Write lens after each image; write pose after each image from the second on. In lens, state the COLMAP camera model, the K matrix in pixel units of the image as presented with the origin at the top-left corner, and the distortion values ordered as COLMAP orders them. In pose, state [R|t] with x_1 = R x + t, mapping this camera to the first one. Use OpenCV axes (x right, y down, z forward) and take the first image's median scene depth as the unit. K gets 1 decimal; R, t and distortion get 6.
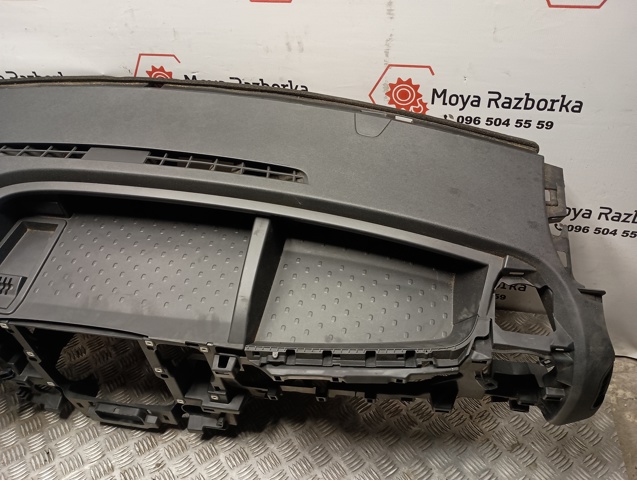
lens RADIAL K [[521.1, 0, 314.8], [0, 521.1, 245.5], [0, 0, 1]] dist [0.072758, -0.081048]
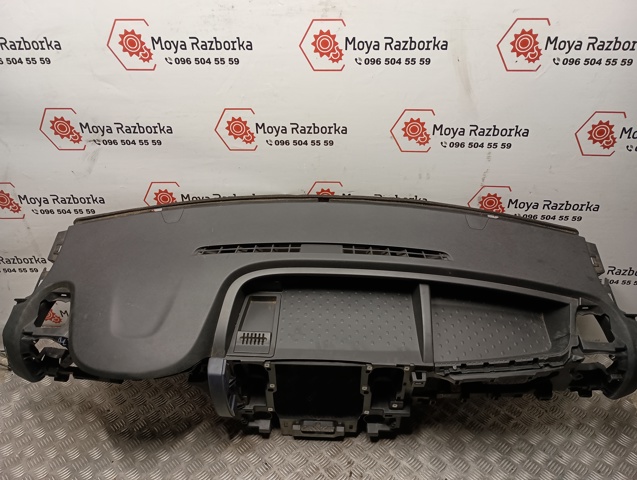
lens RADIAL K [[521.1, 0, 313.6], [0, 521.1, 238.8], [0, 0, 1]] dist [0.072758, -0.081048]
pose [[0.988897, -0.046307, 0.141205, -0.609923], [0.065188, 0.989081, -0.132171, 0.000805], [-0.133543, 0.139908, 0.981118, -0.501544]]
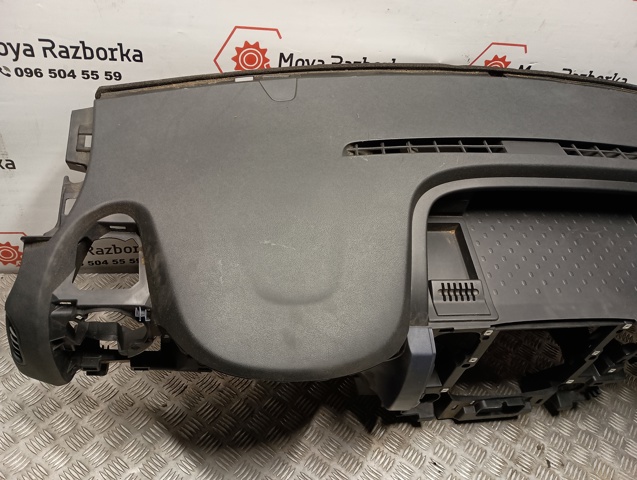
lens RADIAL K [[521.1, 0, 304.4], [0, 521.1, 236.5], [0, 0, 1]] dist [0.072758, -0.081048]
pose [[0.919208, -0.095220, 0.382087, -1.159834], [0.084405, 0.995414, 0.045009, -0.085139], [-0.384621, -0.009123, 0.923030, 0.244782]]
